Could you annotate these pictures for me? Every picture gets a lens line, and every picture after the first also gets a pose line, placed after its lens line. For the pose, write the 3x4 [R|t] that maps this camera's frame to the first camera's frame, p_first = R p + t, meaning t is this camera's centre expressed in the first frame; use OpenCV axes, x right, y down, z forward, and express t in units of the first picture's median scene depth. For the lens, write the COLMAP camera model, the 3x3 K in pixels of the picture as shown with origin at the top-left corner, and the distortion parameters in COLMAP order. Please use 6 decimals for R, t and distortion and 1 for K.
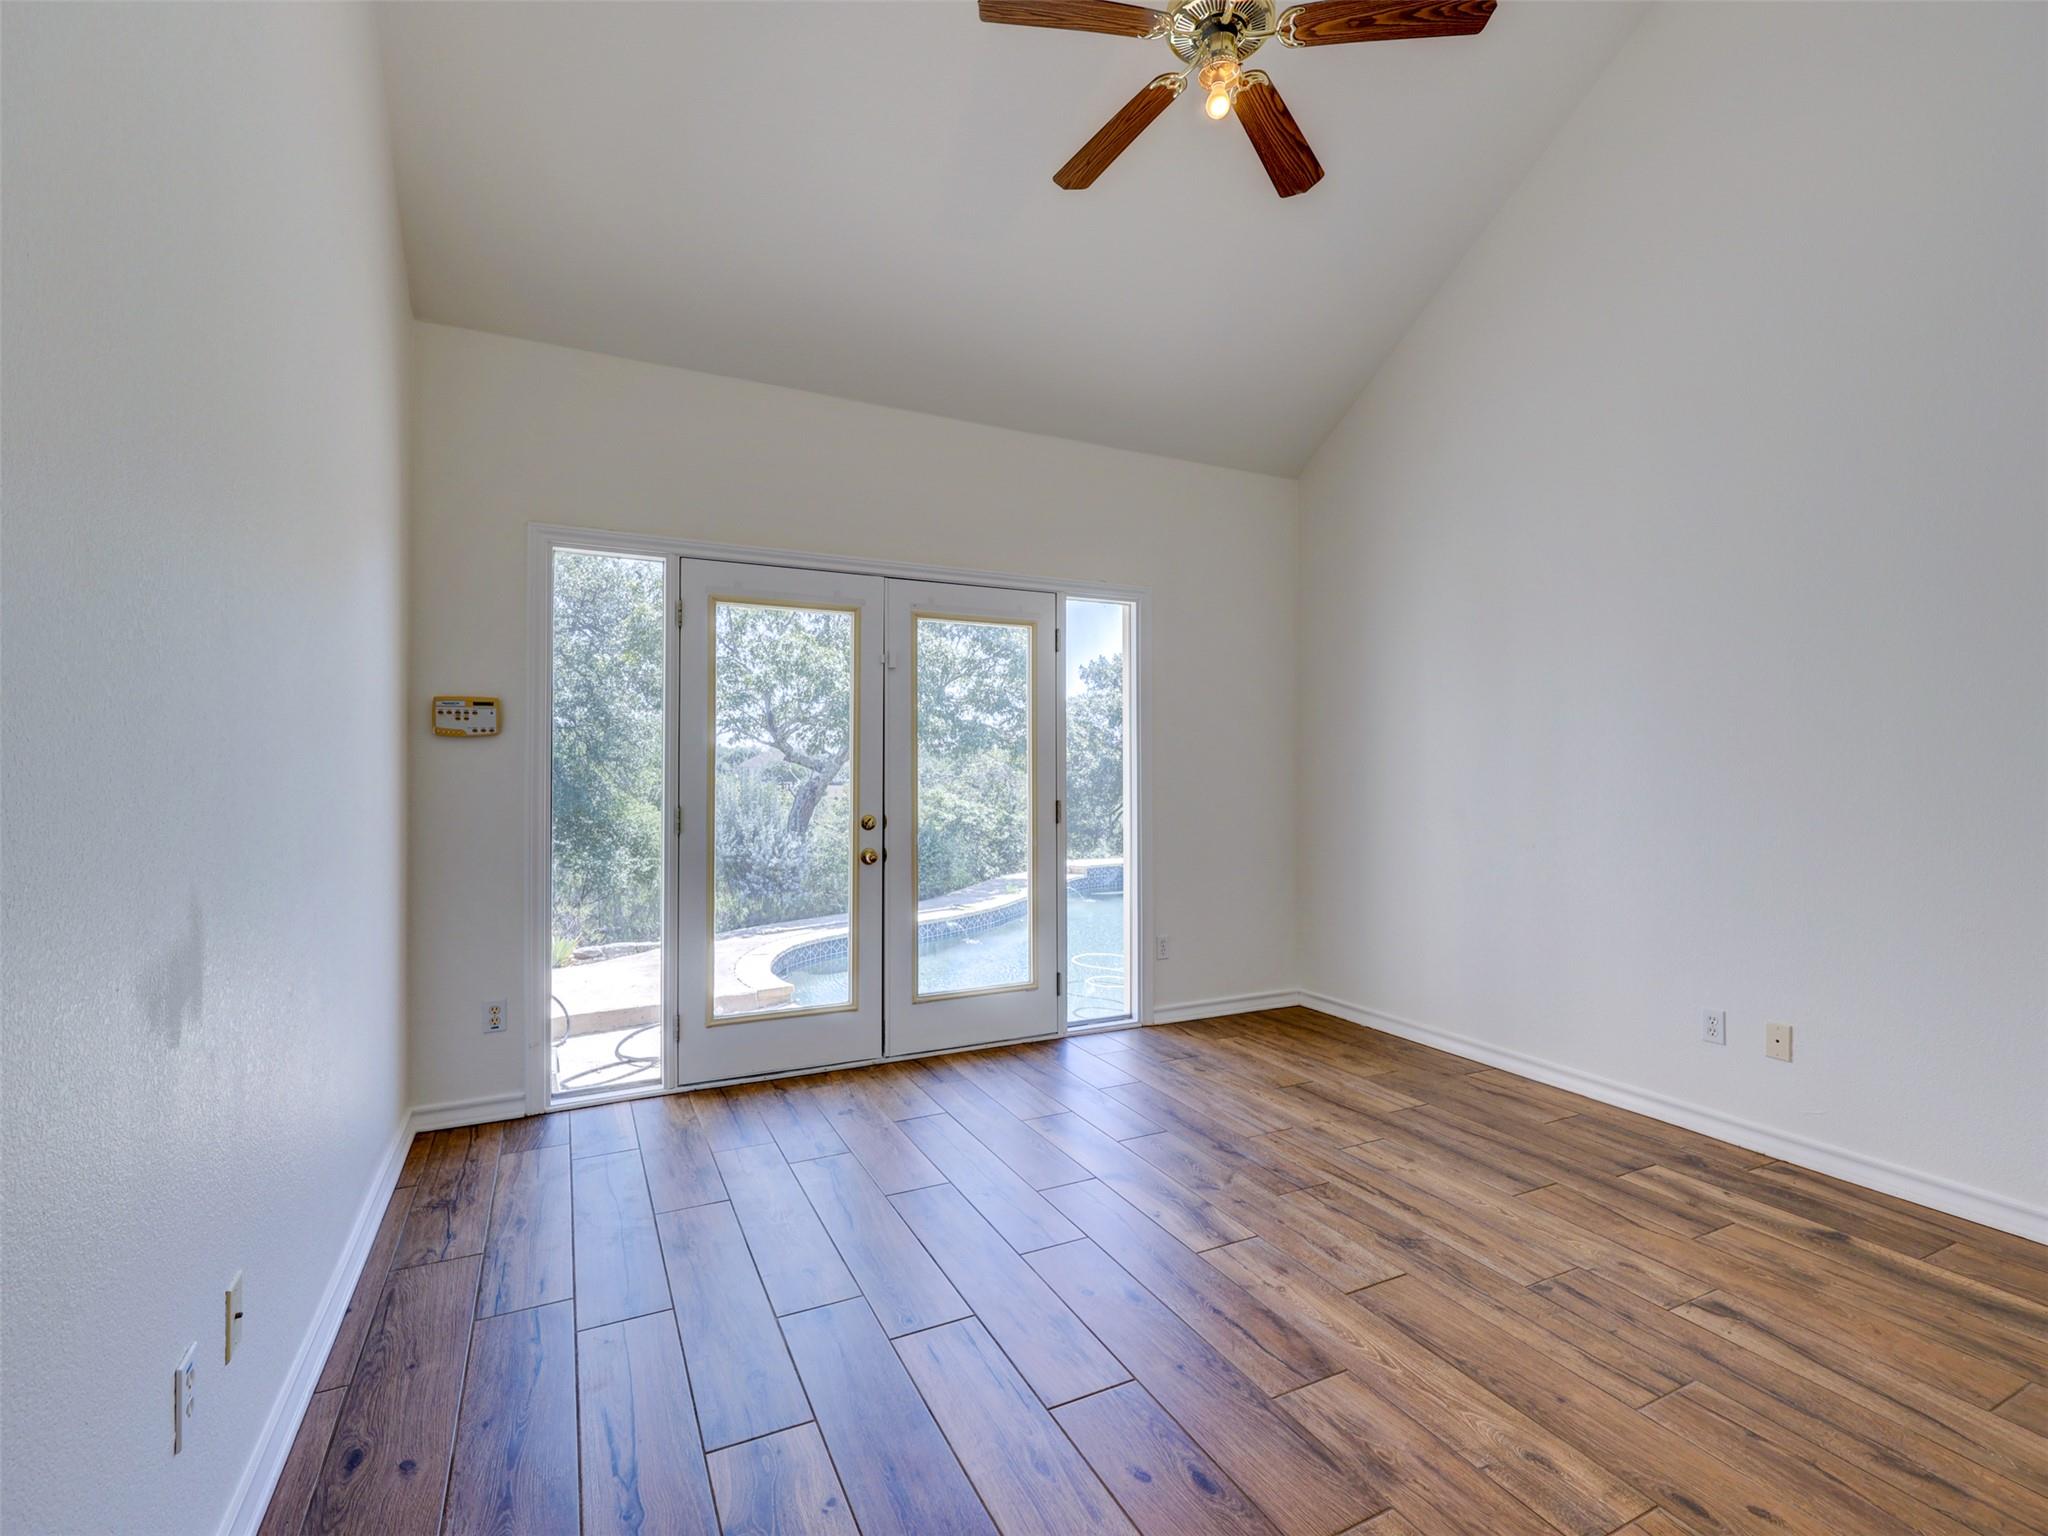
lens RADIAL K [[938.6, 0, 1022.7], [0, 938.6, 763.9], [0, 0, 1]] dist [-0.000290, 0.000713]
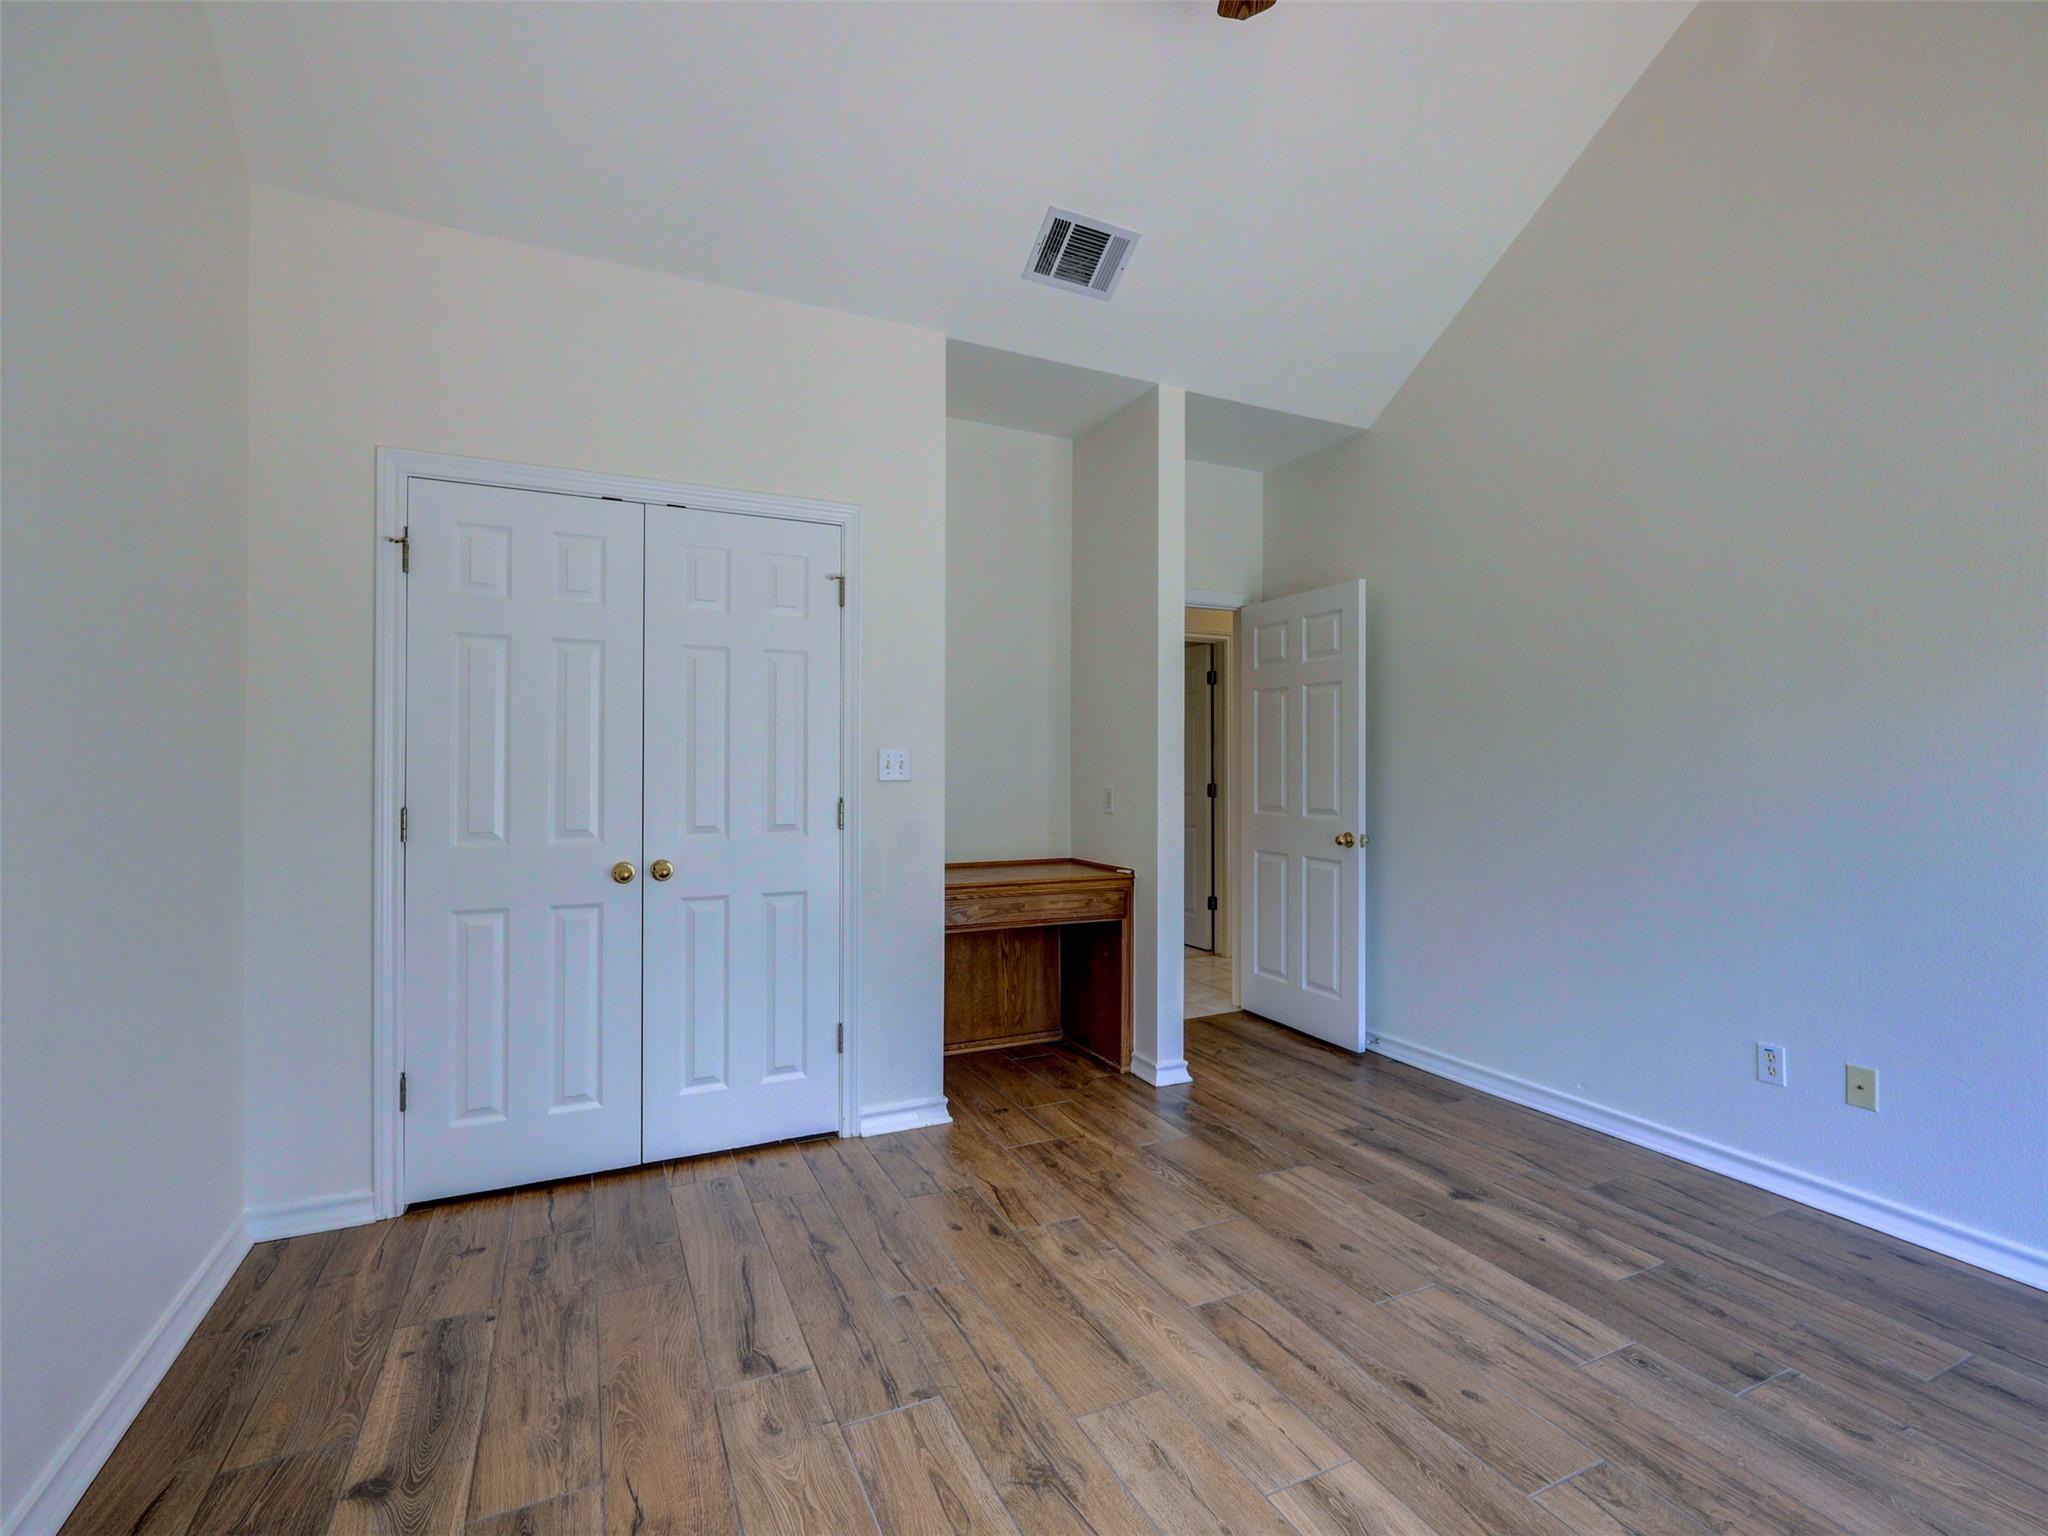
lens RADIAL K [[938.6, 0, 1034.7], [0, 938.6, 765.2], [0, 0, 1]] dist [-0.000290, 0.000713]
pose [[-0.999976, -0.003254, 0.006129, 0.483666], [-0.003301, 0.999965, -0.007704, 0.010498], [-0.006104, -0.007724, -0.999952, 1.964036]]
